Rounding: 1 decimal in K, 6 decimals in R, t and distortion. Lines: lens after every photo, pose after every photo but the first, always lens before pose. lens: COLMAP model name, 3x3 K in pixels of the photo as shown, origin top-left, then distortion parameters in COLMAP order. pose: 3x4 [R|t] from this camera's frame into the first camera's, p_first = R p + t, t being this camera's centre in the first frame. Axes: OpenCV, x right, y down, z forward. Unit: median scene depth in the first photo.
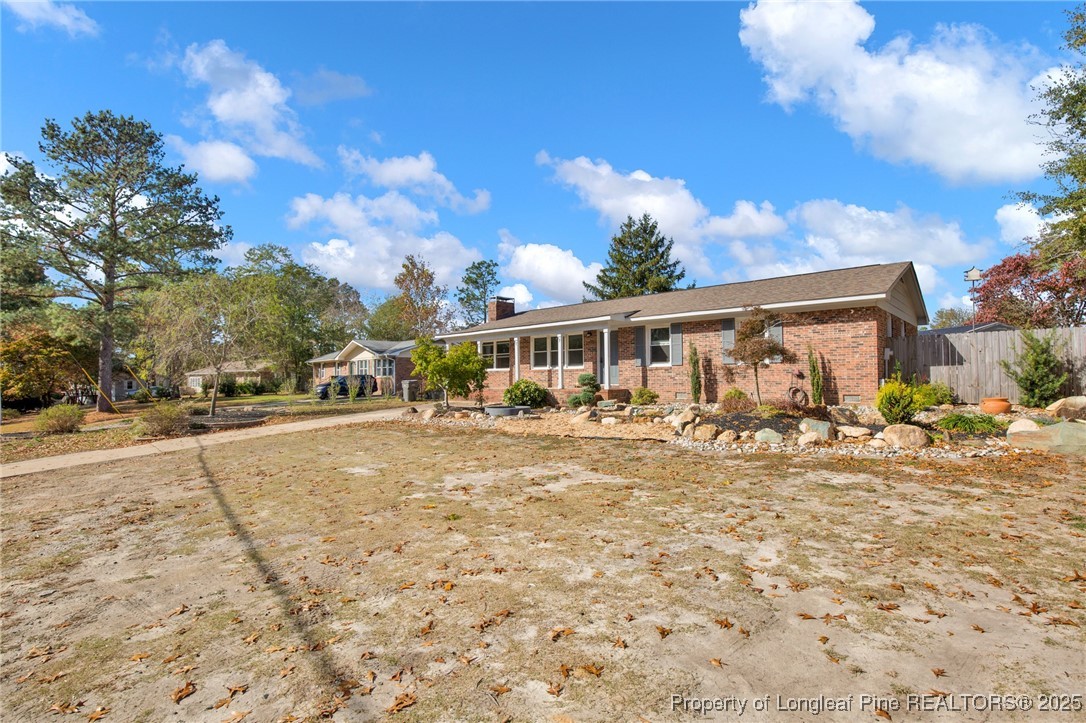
lens RADIAL K [[502.1, 0, 539.0], [0, 502.1, 358.8], [0, 0, 1]] dist [-0.040260, 0.000720]
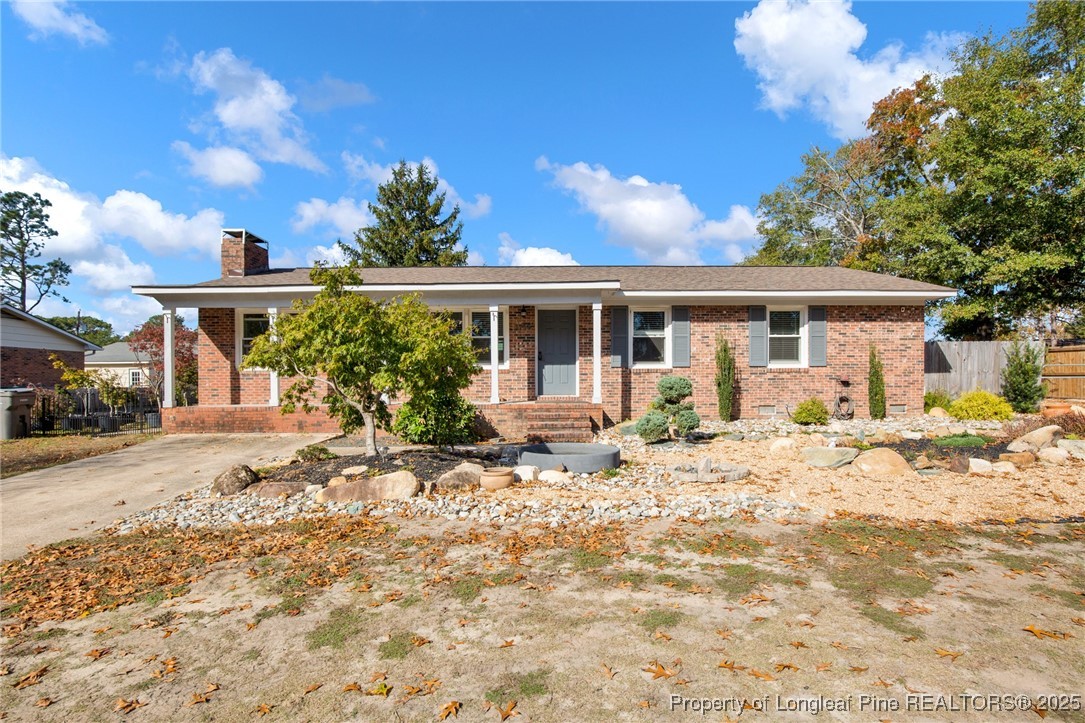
lens RADIAL K [[512.2, 0, 540.8], [0, 512.2, 396.1], [0, 0, 1]] dist [-0.027935, 0.000533]
pose [[0.731077, -0.017941, 0.682059, -0.335215], [-0.026742, 0.998133, 0.054919, 0.019075], [-0.681771, -0.058390, 0.729232, 0.580292]]
